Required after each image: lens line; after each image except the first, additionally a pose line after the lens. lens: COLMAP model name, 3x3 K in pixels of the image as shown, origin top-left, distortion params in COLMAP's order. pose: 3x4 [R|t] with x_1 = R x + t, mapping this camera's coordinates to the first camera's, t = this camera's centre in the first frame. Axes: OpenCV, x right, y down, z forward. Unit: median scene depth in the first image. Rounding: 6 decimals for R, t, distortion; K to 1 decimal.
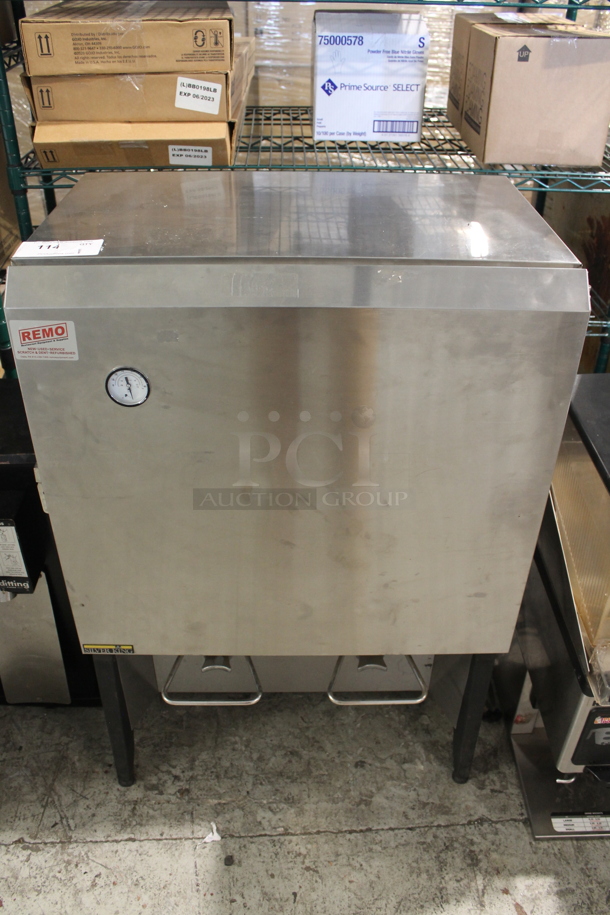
lens RADIAL K [[772.9, 0, 297.6], [0, 772.9, 458.9], [0, 0, 1]] dist [-0.129854, 0.080087]
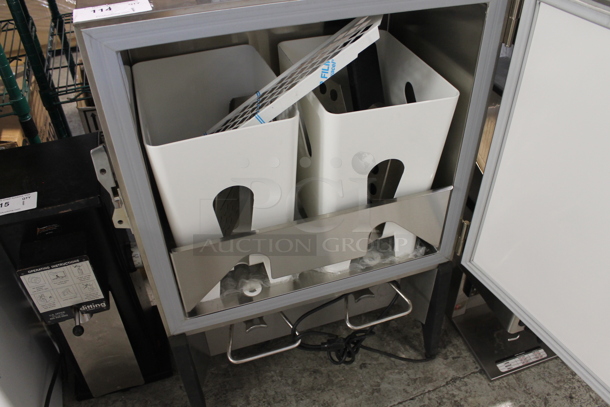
lens RADIAL K [[515.3, 0, 307.7], [0, 515.3, 204.4], [0, 0, 1]] dist [-0.129854, 0.080087]
pose [[0.952010, -0.214143, 0.218678, -0.164628], [0.195540, 0.975198, 0.103693, -0.010363], [-0.235460, -0.055957, 0.970272, 0.123763]]
